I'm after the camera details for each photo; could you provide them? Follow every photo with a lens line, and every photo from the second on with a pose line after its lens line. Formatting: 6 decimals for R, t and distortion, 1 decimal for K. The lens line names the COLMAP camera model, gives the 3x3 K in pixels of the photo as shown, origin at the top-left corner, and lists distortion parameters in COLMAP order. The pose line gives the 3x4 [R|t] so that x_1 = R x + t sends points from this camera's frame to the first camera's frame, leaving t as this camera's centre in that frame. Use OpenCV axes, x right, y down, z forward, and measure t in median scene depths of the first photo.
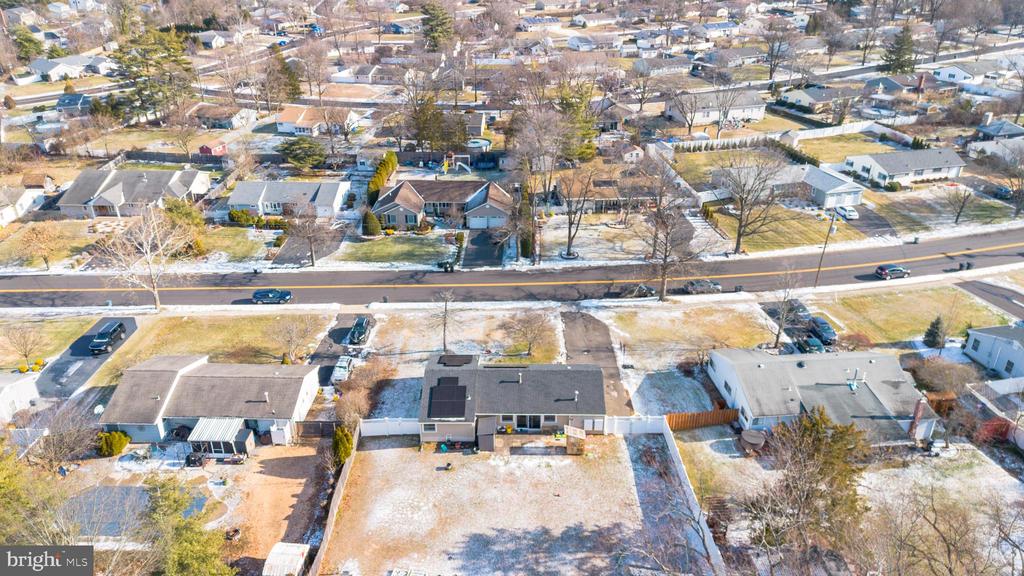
lens RADIAL K [[718.1, 0, 509.8], [0, 718.1, 286.5], [0, 0, 1]] dist [0.091661, -0.091203]
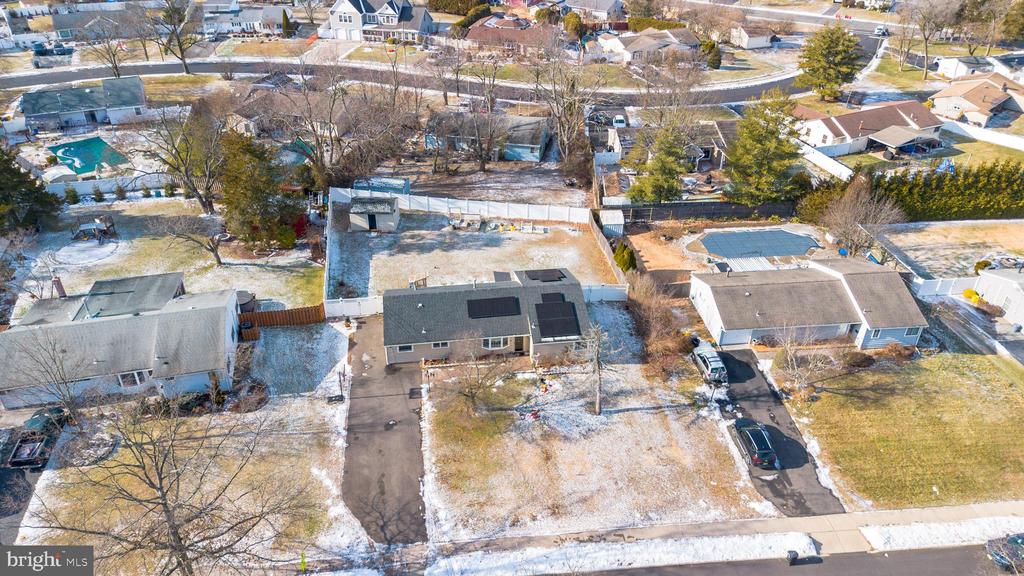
lens RADIAL K [[720.4, 0, 510.5], [0, 720.4, 287.0], [0, 0, 1]] dist [0.076506, -0.073952]
pose [[-0.990149, 0.072944, -0.119517, 0.064551], [-0.064289, 0.521443, 0.850861, -0.536104], [0.124386, 0.850162, -0.511617, 1.205152]]
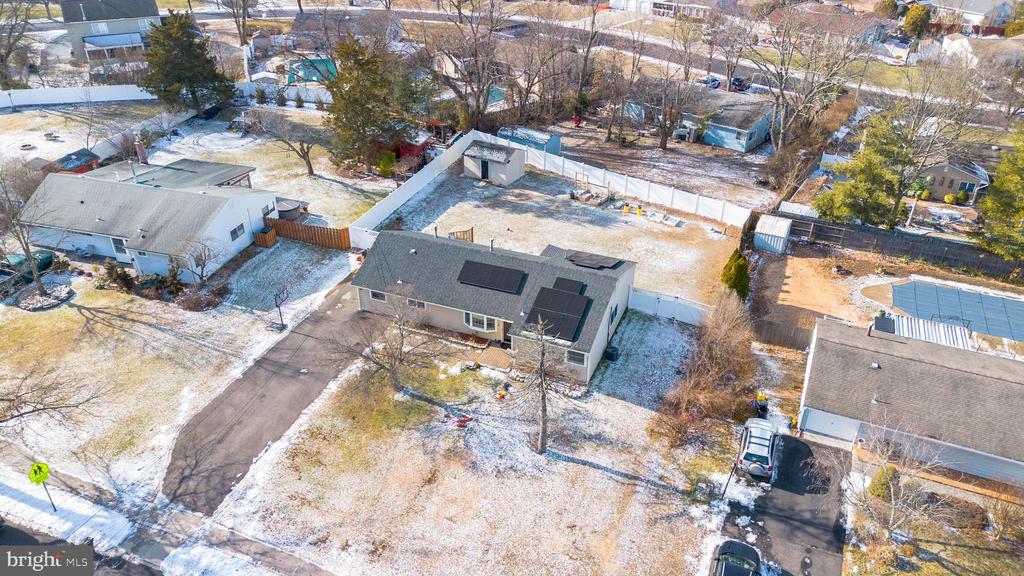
lens RADIAL K [[720.4, 0, 510.5], [0, 720.4, 287.0], [0, 0, 1]] dist [0.076506, -0.073952]
pose [[-0.927524, -0.193339, 0.319874, -0.195892], [0.166703, 0.551990, 0.817017, -0.351725], [-0.334528, 0.811127, -0.479754, 1.116019]]
